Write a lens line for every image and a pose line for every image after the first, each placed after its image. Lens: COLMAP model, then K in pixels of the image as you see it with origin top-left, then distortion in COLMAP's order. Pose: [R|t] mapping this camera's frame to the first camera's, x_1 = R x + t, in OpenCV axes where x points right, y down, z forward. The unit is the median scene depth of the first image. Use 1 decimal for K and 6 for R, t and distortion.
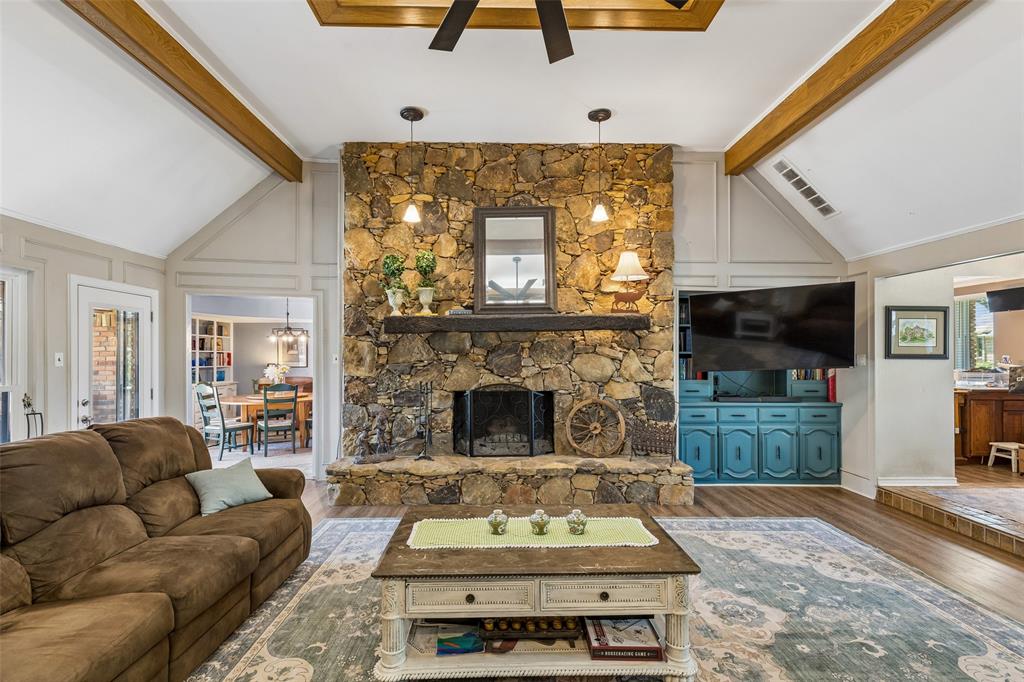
lens RADIAL K [[468.4, 0, 512.0], [0, 468.4, 341.0], [0, 0, 1]] dist [-0.000761, -0.000074]
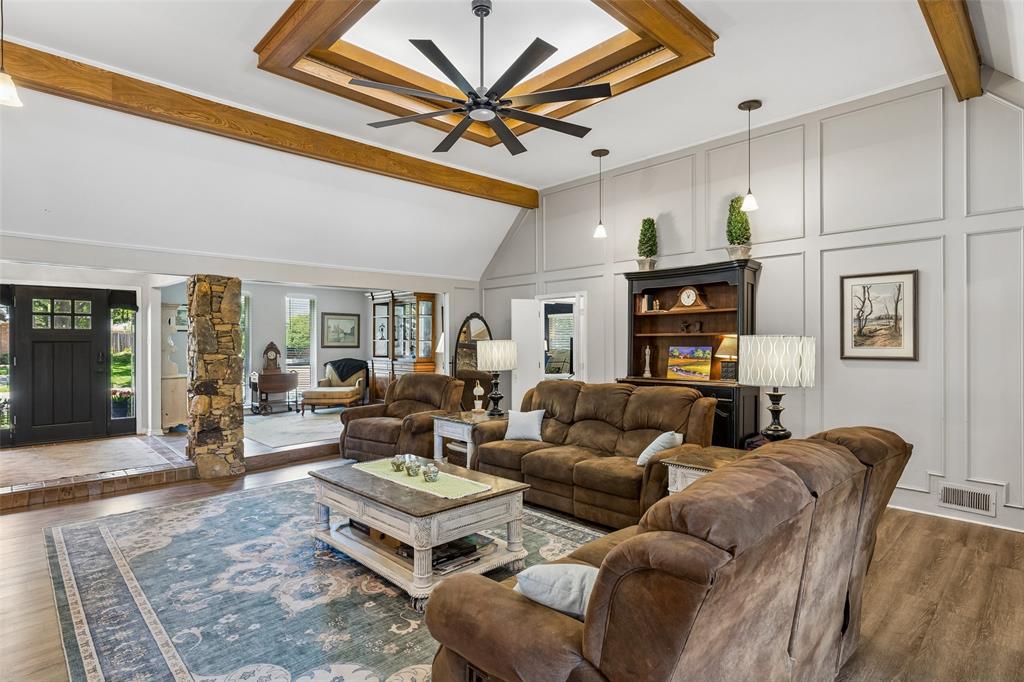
lens RADIAL K [[527.2, 0, 512.0], [0, 527.2, 341.0], [0, 0, 1]] dist [-0.001977, -0.000205]
pose [[-0.676829, 0.008612, 0.736089, -1.003066], [-0.002603, 0.999897, -0.014092, 0.054373], [-0.736135, -0.011454, -0.676738, 1.507398]]
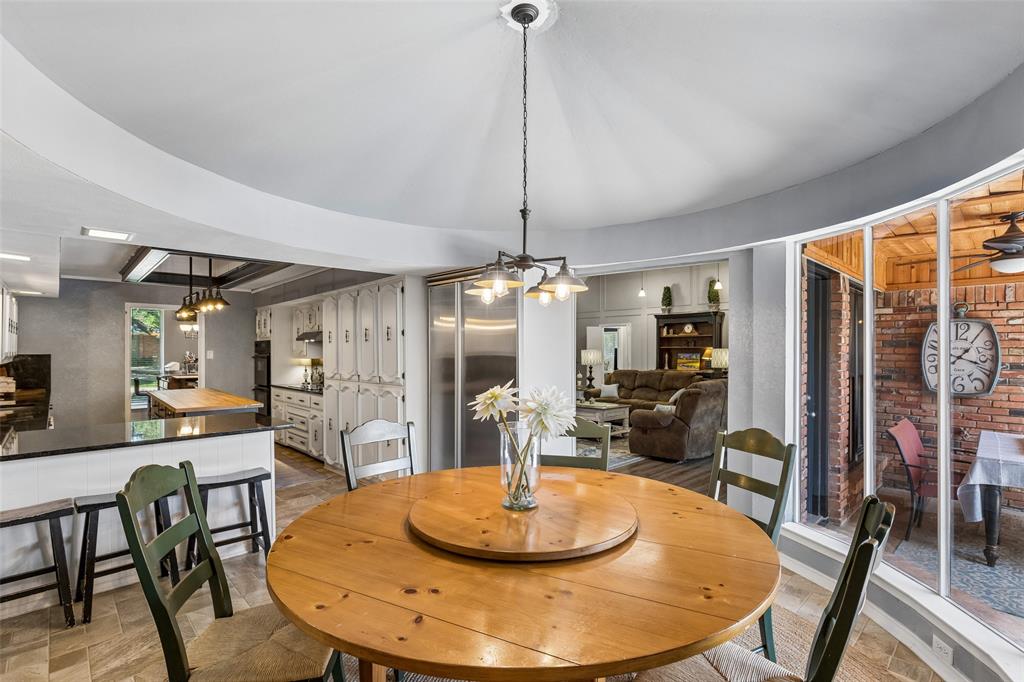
lens RADIAL K [[478.4, 0, 512.0], [0, 478.4, 341.0], [0, 0, 1]] dist [0.001200, 0.000055]
pose [[-0.669047, 0.015468, 0.743059, -1.685827], [-0.009682, 0.999517, -0.029525, 0.068364], [-0.743157, -0.026948, -0.668574, 2.883557]]
